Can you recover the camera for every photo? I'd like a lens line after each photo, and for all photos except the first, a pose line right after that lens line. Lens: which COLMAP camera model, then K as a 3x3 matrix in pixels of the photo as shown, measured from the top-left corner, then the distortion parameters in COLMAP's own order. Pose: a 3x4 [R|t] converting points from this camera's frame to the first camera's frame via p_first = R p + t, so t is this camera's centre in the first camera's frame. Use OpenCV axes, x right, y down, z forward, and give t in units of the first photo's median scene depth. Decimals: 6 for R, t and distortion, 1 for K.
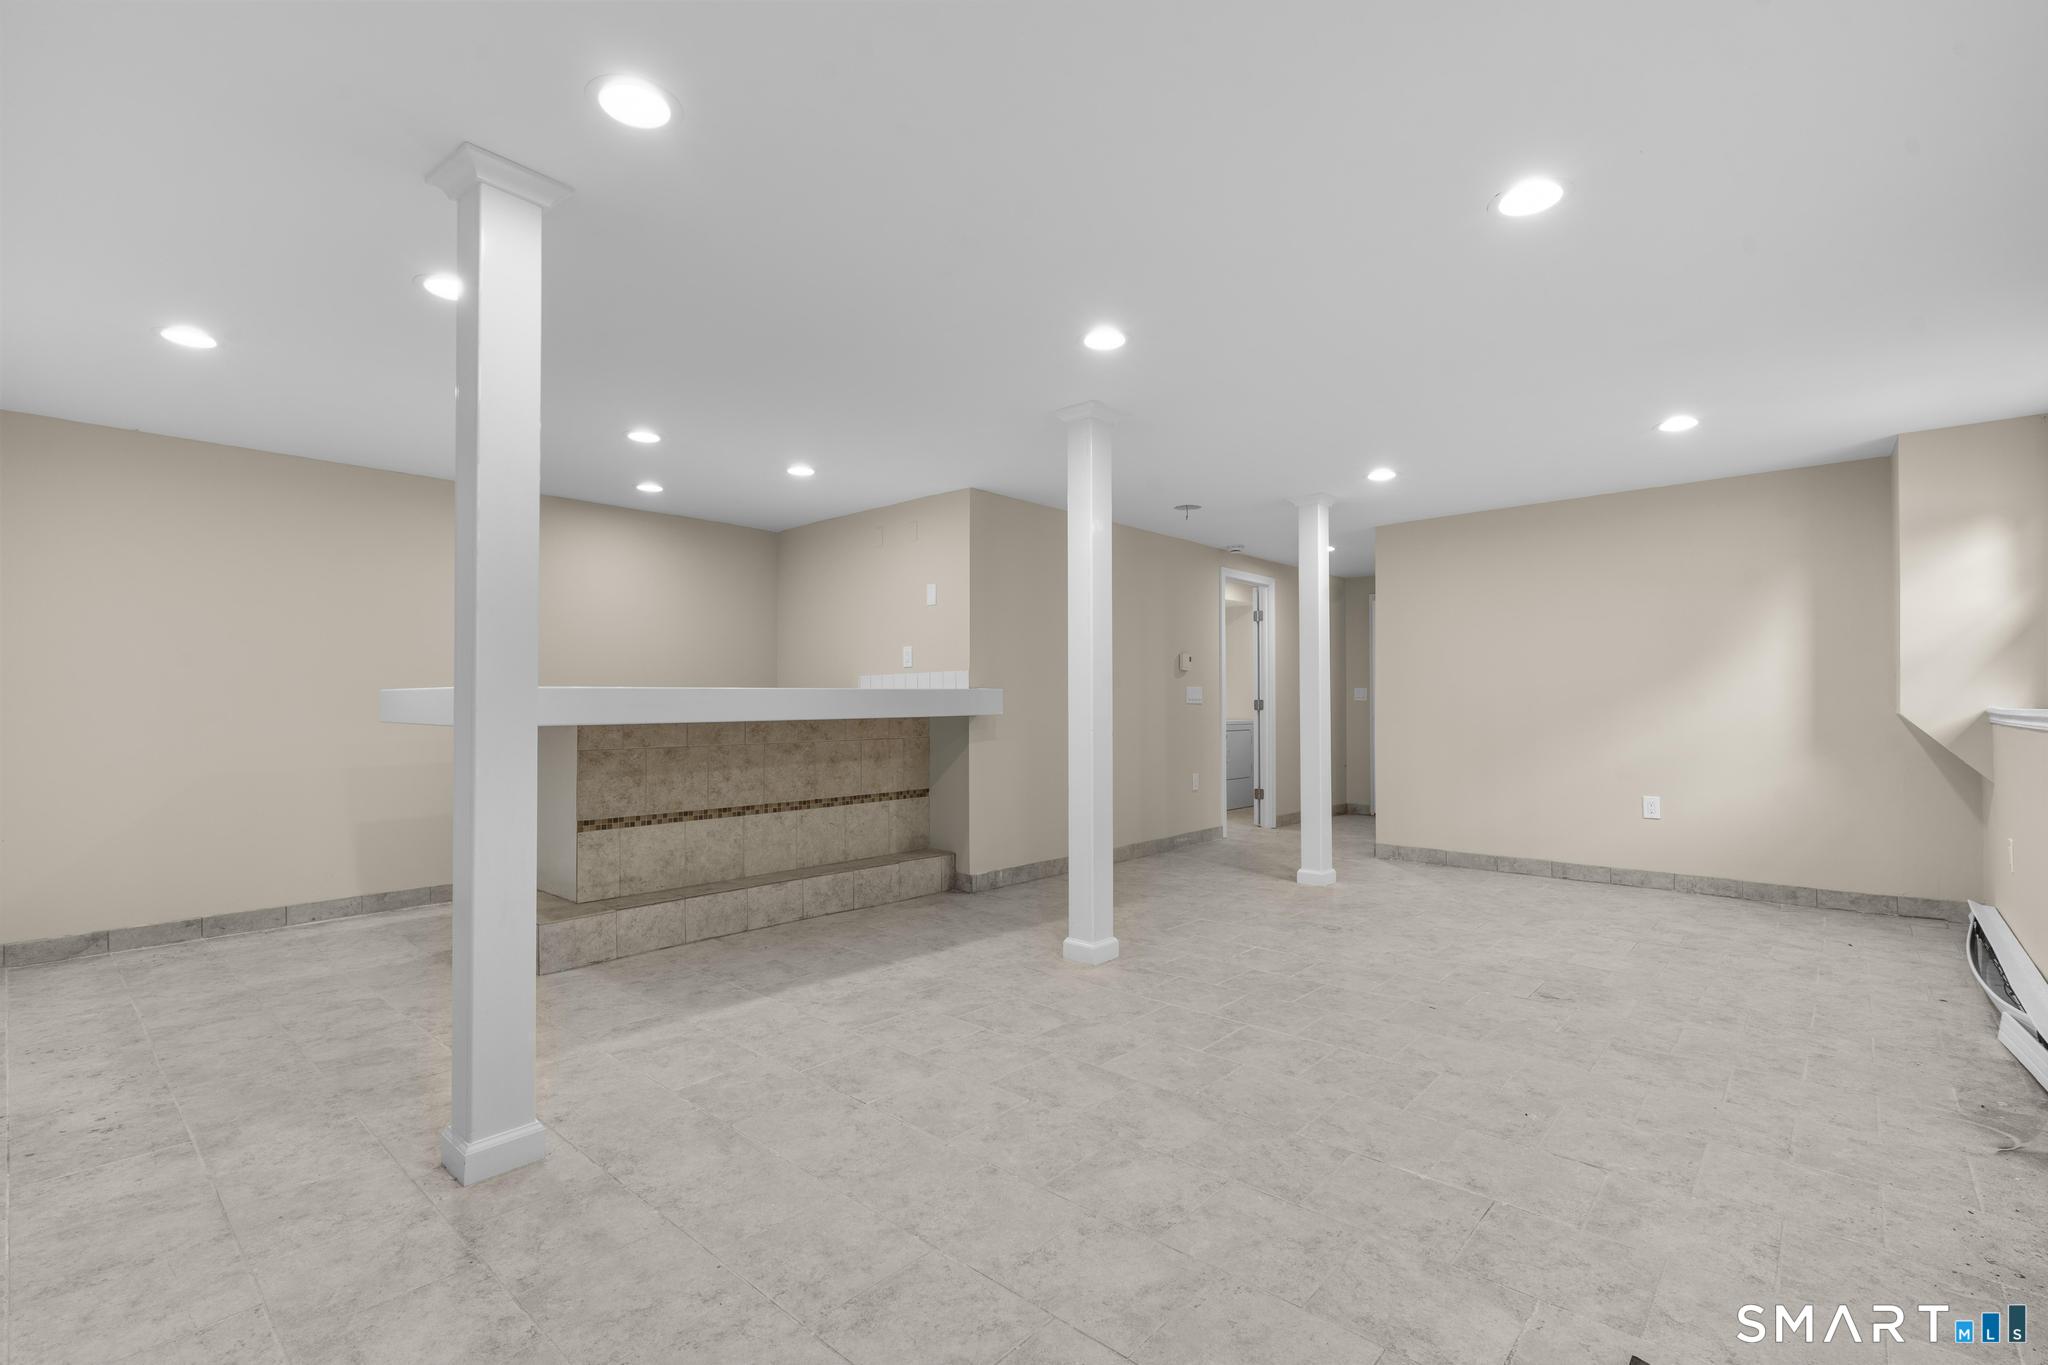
lens RADIAL K [[918.4, 0, 1021.2], [0, 918.4, 689.8], [0, 0, 1]] dist [-0.008204, 0.003875]
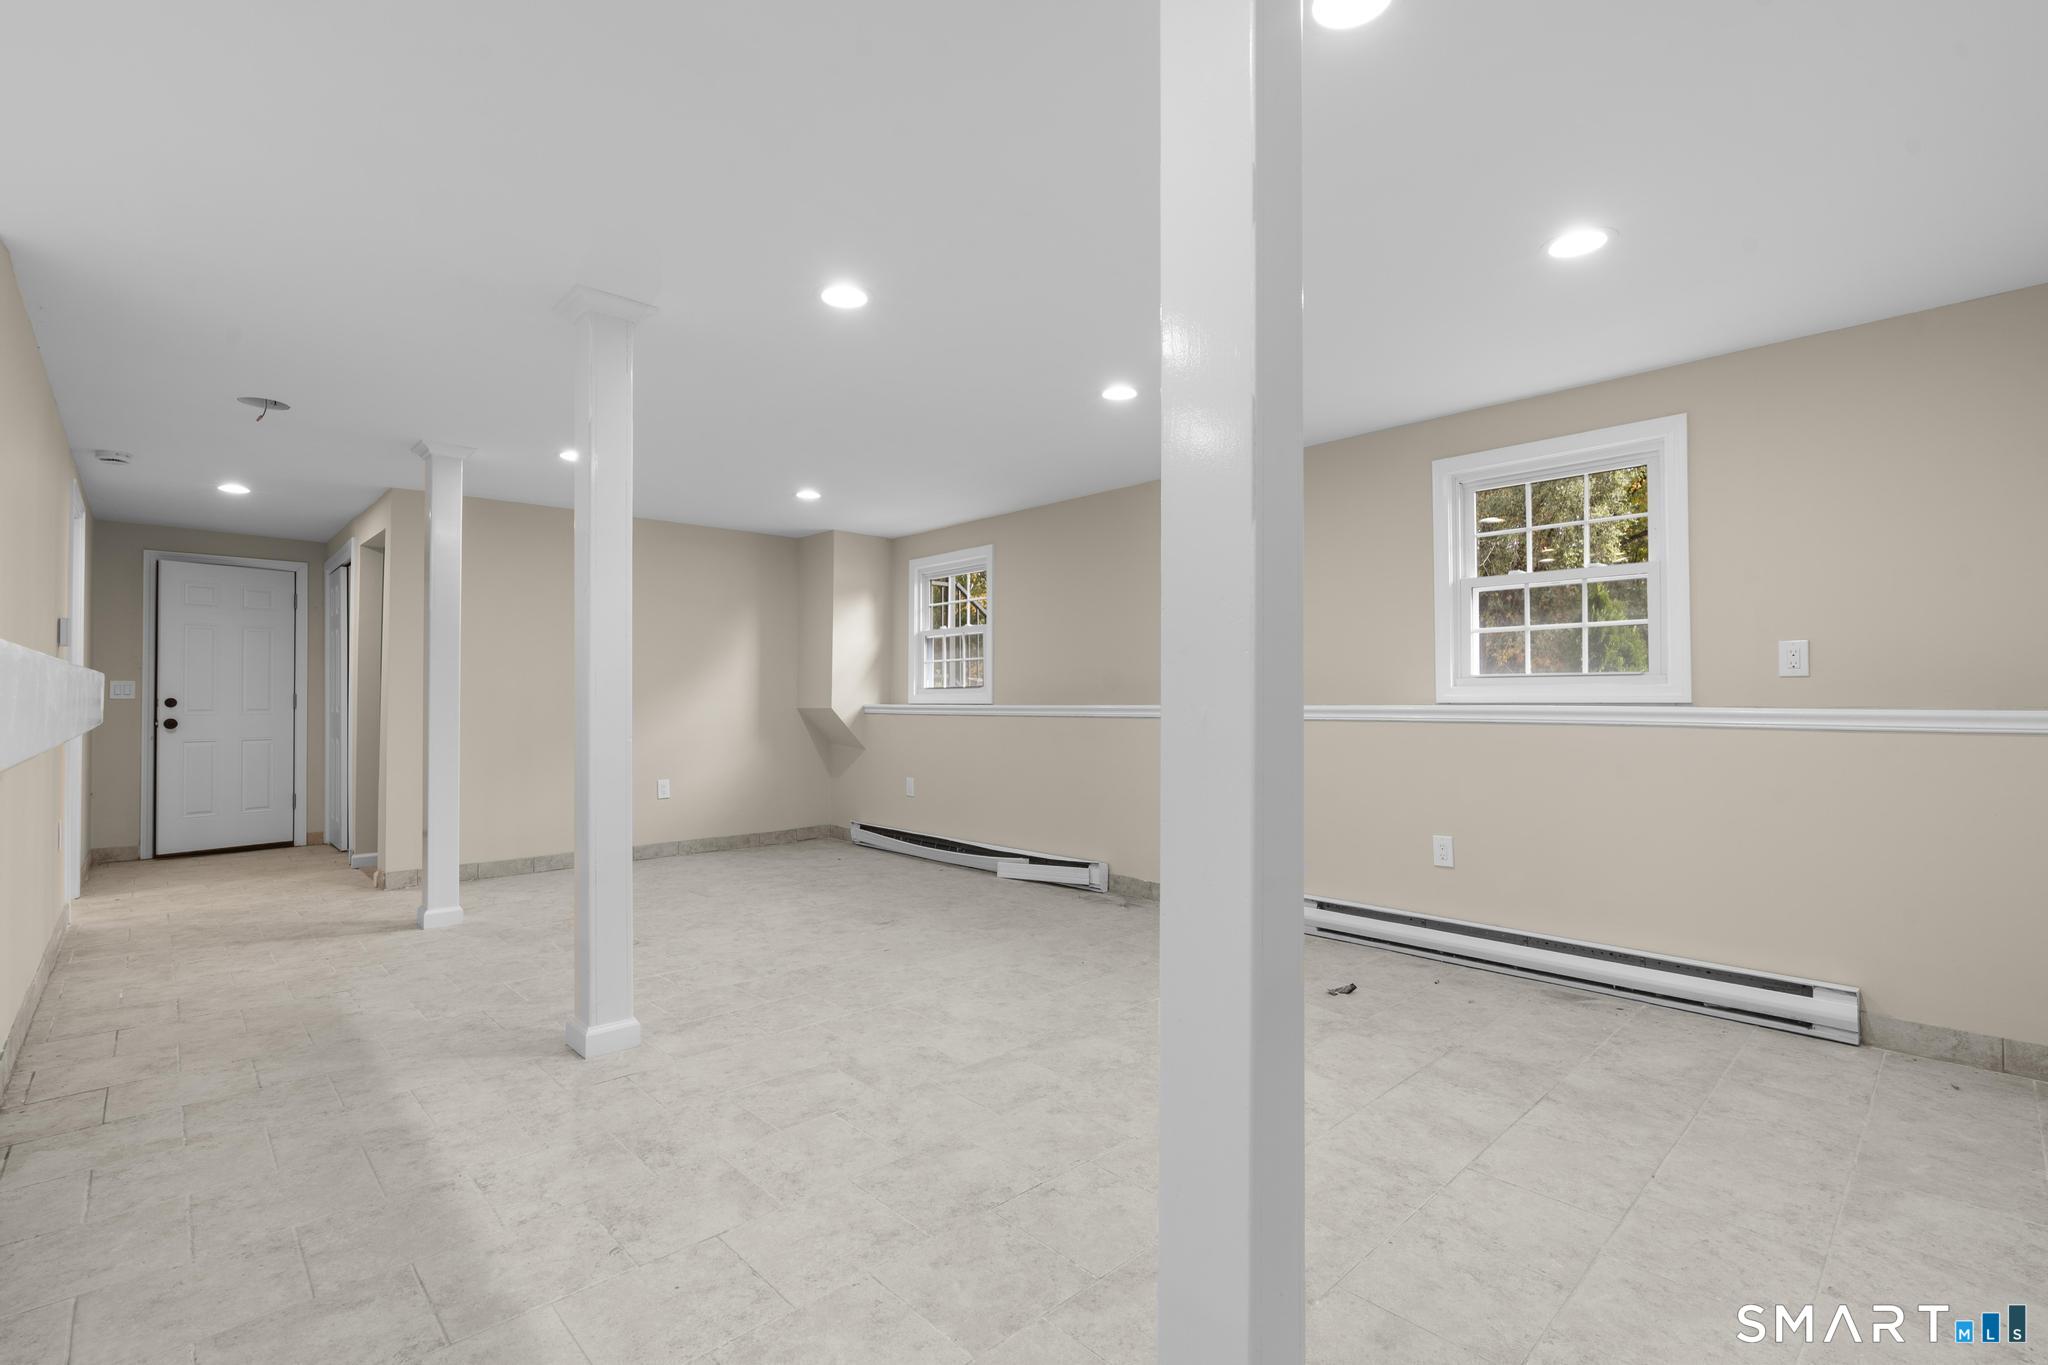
lens RADIAL K [[918.4, 0, 1019.0], [0, 918.4, 688.4], [0, 0, 1]] dist [-0.008204, 0.003875]
pose [[0.078180, 0.014870, 0.996828, -0.721976], [-0.013870, 0.999808, -0.013827, 0.011353], [-0.996843, -0.012745, 0.078372, 0.690746]]
